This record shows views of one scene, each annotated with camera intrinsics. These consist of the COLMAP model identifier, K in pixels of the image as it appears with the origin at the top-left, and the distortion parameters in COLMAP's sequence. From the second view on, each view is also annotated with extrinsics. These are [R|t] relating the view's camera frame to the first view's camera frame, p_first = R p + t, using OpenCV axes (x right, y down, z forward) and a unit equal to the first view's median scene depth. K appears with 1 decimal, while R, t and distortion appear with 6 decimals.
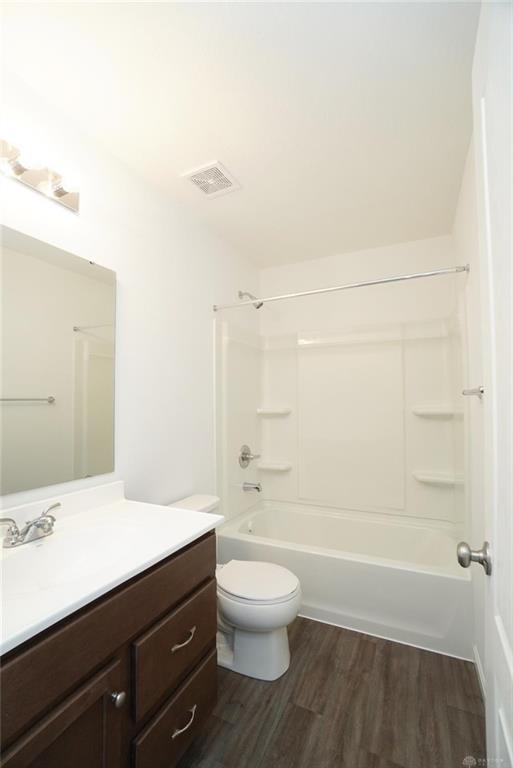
lens RADIAL K [[342.3, 0, 261.7], [0, 342.3, 396.1], [0, 0, 1]] dist [-0.048073, 0.020078]
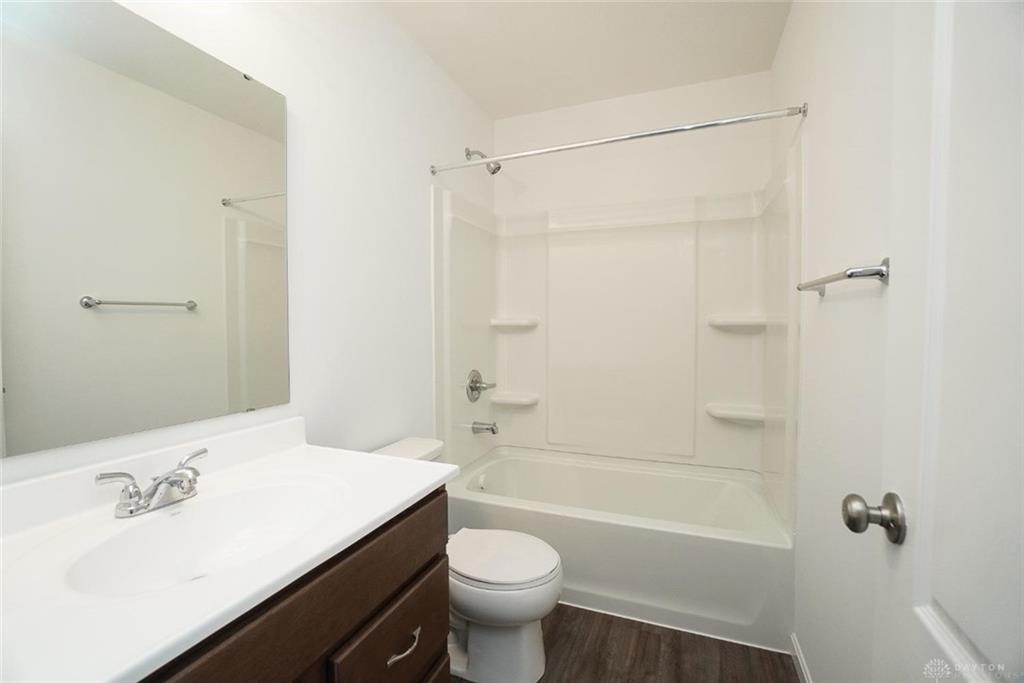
lens RADIAL K [[457.8, 0, 508.4], [0, 457.8, 338.2], [0, 0, 1]] dist [-0.056292, 0.021497]
pose [[0.998606, -0.000433, 0.052780, -0.044828], [-0.002581, 0.998370, 0.057020, 0.037362], [-0.052719, -0.057077, 0.996977, 0.084482]]
